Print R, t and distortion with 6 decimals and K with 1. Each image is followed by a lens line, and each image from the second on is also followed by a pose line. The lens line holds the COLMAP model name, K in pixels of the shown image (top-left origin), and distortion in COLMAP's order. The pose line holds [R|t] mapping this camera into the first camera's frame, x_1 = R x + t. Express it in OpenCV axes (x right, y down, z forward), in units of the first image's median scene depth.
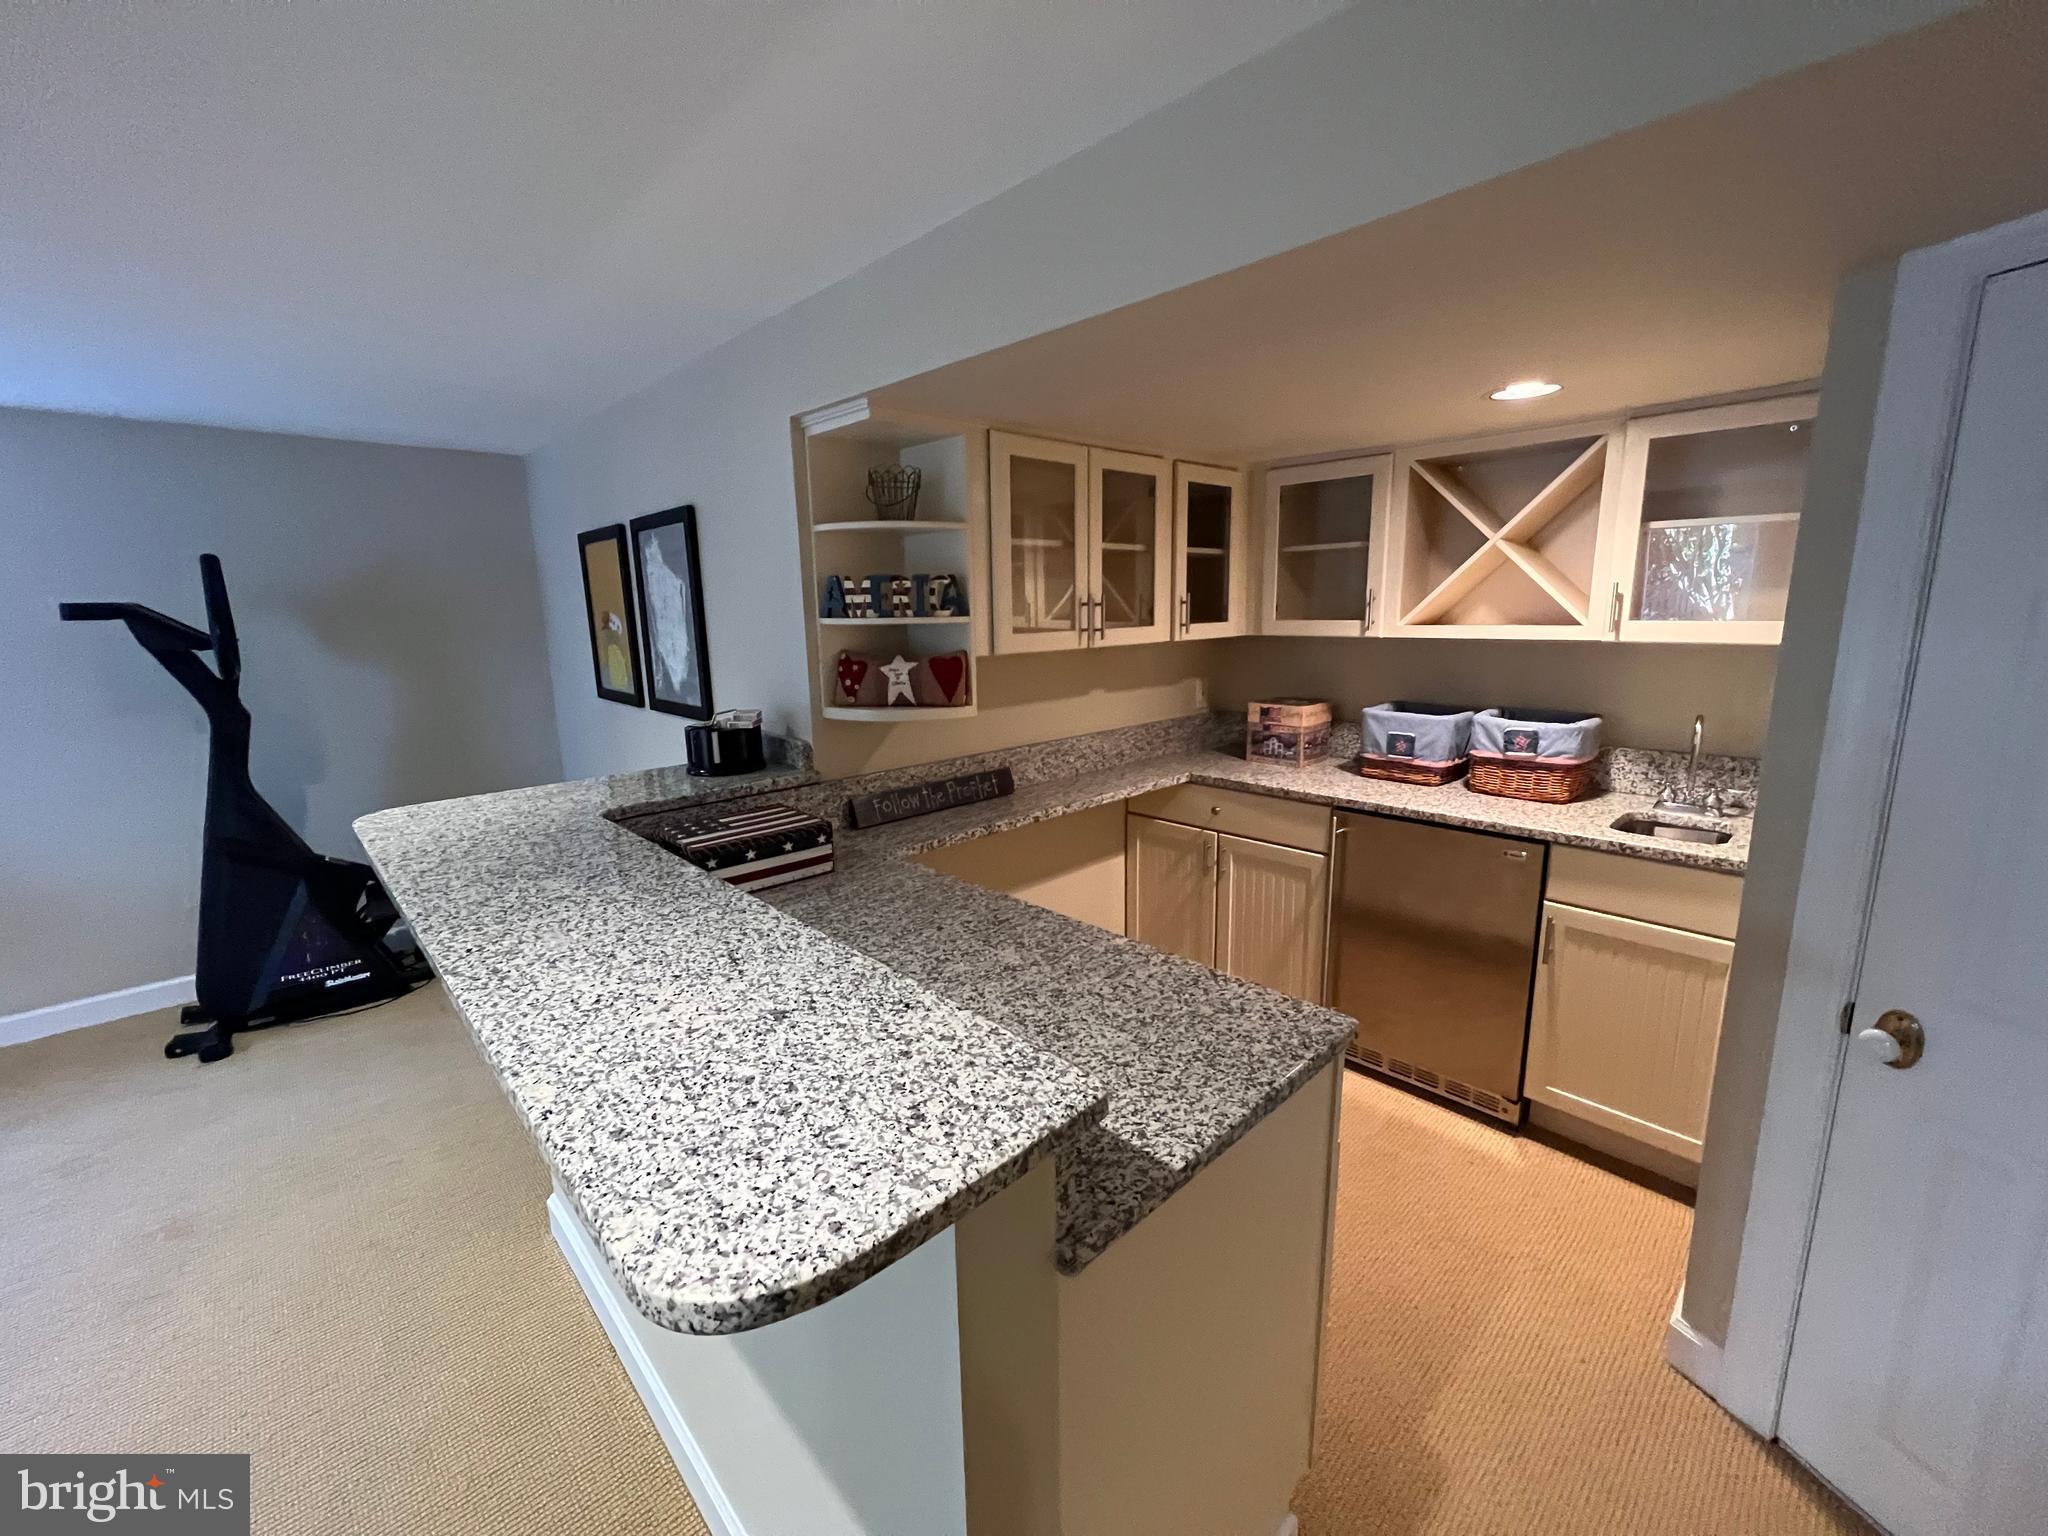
lens RADIAL K [[818.8, 0, 1040.1], [0, 818.8, 770.7], [0, 0, 1]] dist [-0.005212, 0.001330]
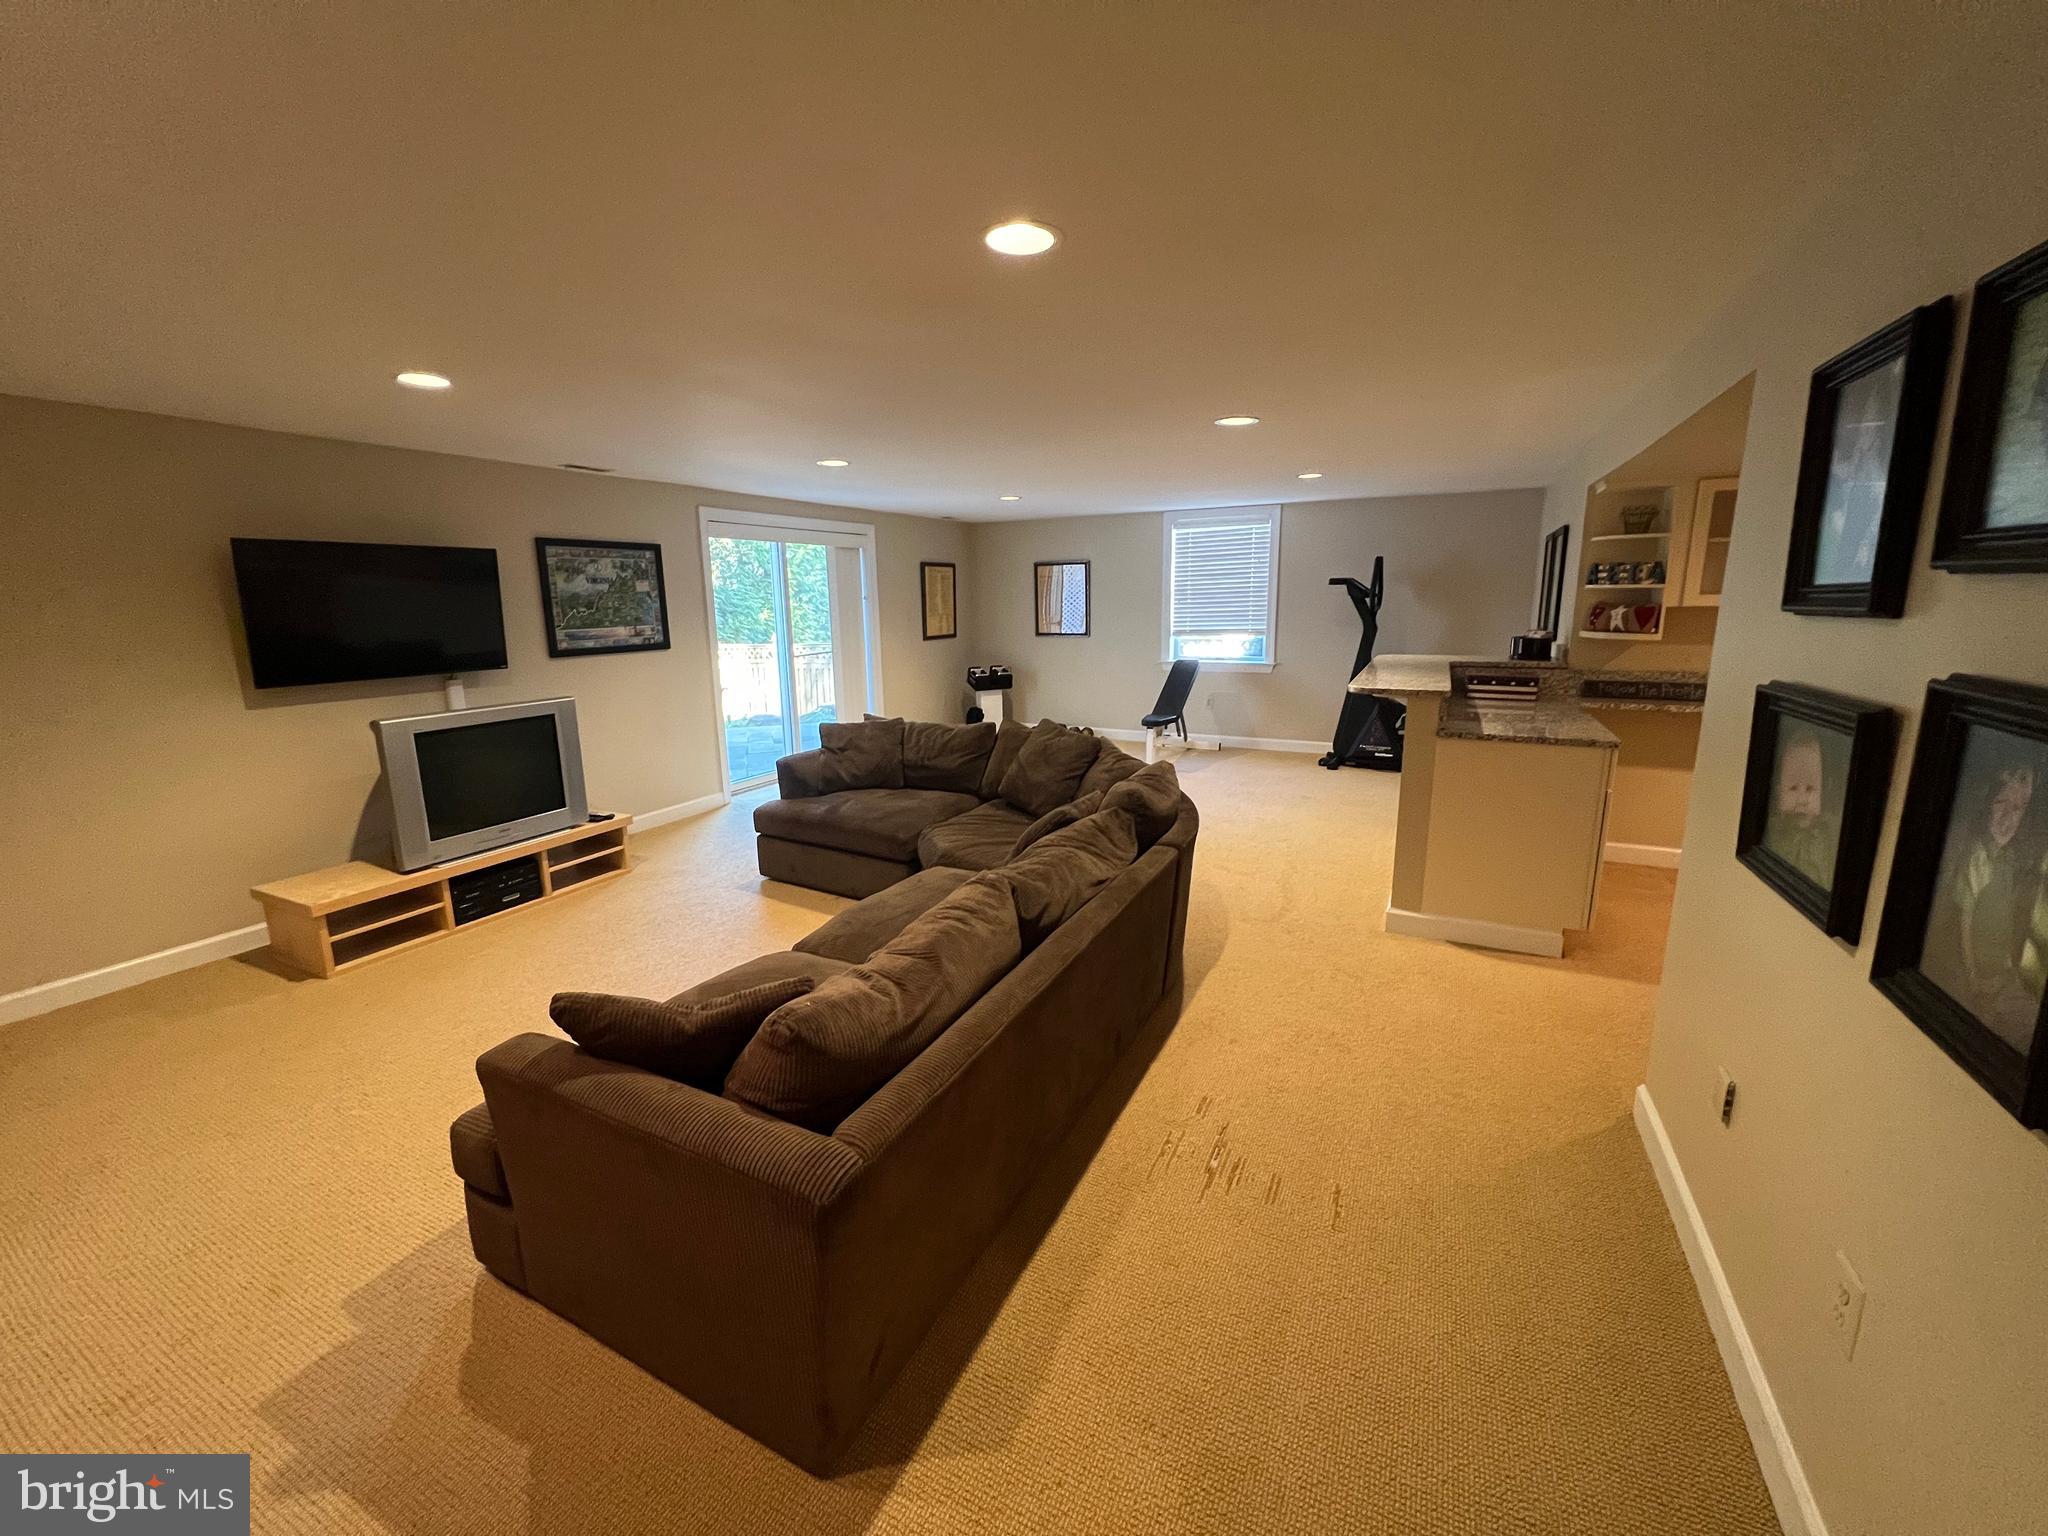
lens RADIAL K [[818.8, 0, 1027.3], [0, 818.8, 767.2], [0, 0, 1]] dist [-0.005212, 0.001330]
pose [[0.329553, 0.207809, -0.920983, 1.182151], [-0.177651, 0.971701, 0.155684, 0.172459], [0.927273, 0.112307, 0.357145, -0.896734]]
